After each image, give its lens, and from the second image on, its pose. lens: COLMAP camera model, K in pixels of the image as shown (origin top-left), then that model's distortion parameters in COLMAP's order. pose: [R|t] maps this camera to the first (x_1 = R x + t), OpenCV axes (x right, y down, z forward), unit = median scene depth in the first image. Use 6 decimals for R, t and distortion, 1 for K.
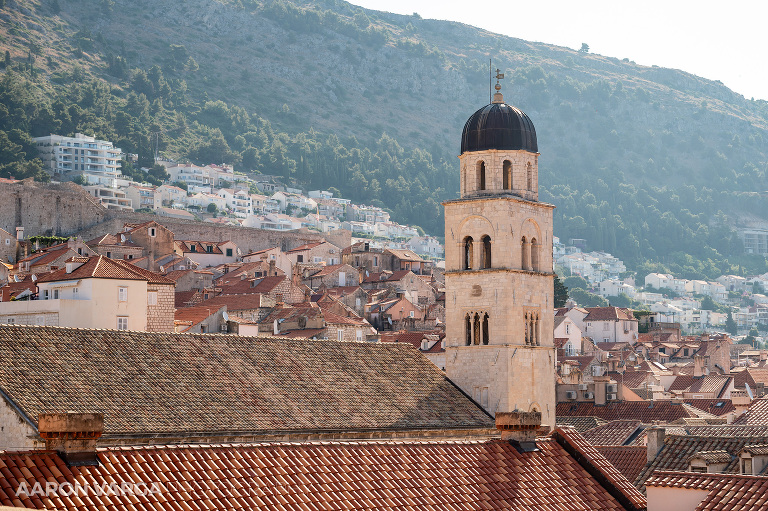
lens RADIAL K [[1743.7, 0, 383.2], [0, 1743.7, 256.8], [0, 0, 1]] dist [-0.026705, 0.052271]
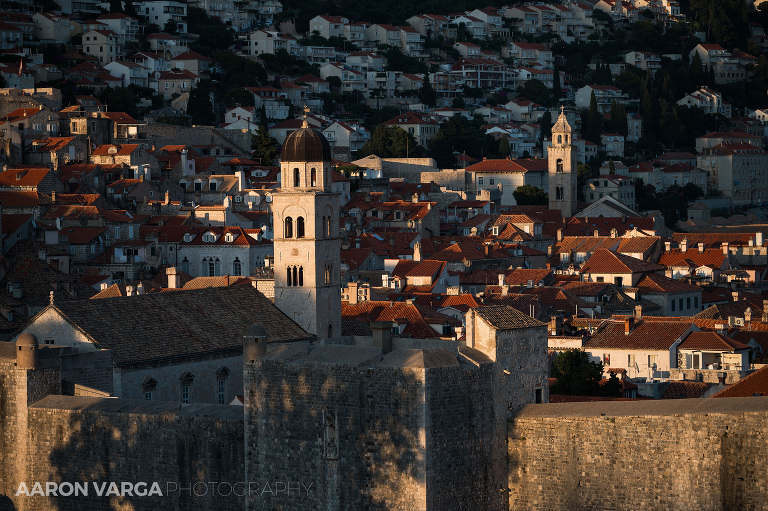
lens RADIAL K [[2888.9, 0, 384.0], [0, 2888.9, 255.5], [0, 0, 1]] dist [0.087082, 1.109001]
pose [[0.983000, -0.013479, 0.183108, -0.200689], [-0.008021, 0.993197, 0.116172, -0.163352], [-0.183428, -0.115666, 0.976205, -0.911558]]
